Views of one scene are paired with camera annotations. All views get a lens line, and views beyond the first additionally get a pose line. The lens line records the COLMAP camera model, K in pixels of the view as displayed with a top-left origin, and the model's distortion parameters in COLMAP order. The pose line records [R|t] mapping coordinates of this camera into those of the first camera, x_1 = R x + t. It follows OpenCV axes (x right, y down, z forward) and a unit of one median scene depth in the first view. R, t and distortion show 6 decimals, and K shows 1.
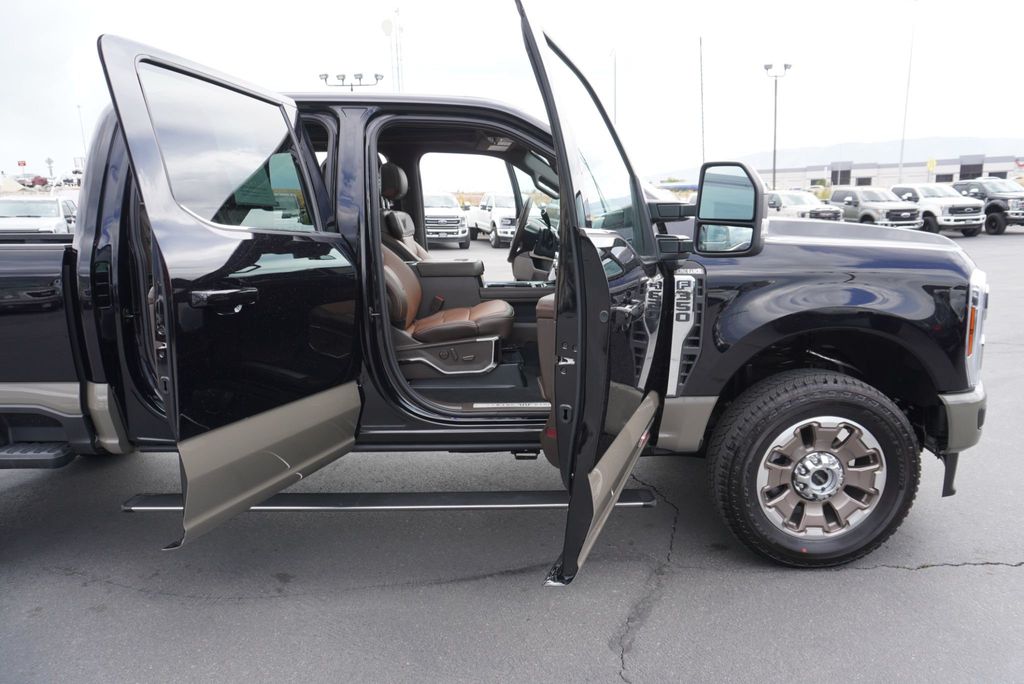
lens RADIAL K [[679.1, 0, 513.8], [0, 679.1, 335.2], [0, 0, 1]] dist [-0.035053, 0.019179]
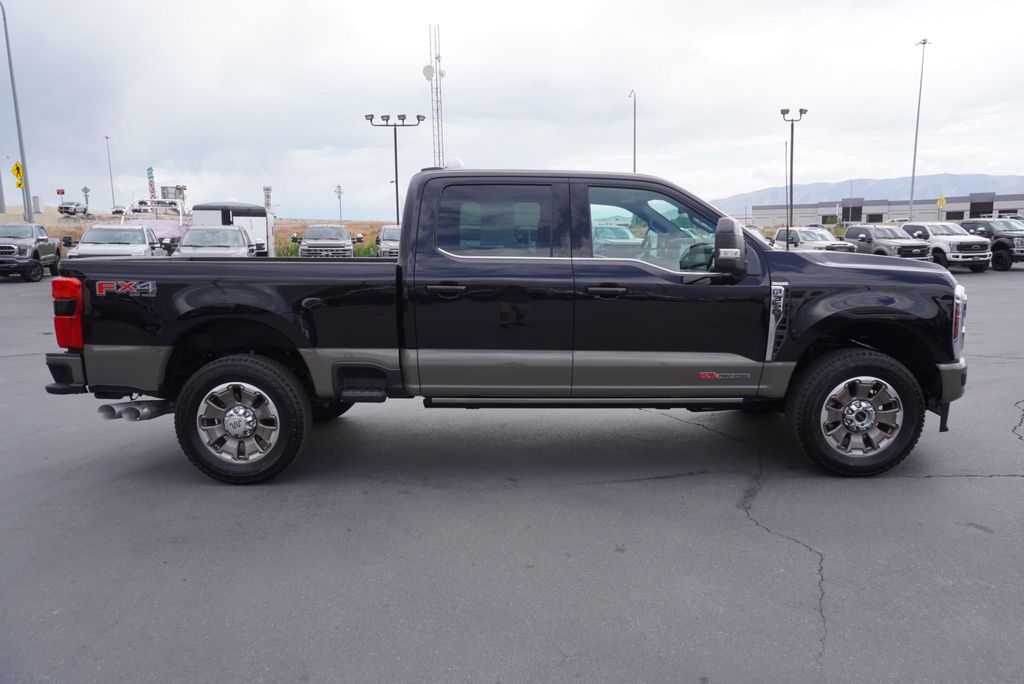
lens RADIAL K [[679.1, 0, 513.8], [0, 679.1, 335.2], [0, 0, 1]] dist [-0.035053, 0.019179]
pose [[0.999811, 0.013254, -0.014225, -0.307652], [-0.013897, 0.998838, -0.046143, 0.097652], [0.013597, 0.046332, 0.998834, -0.540577]]
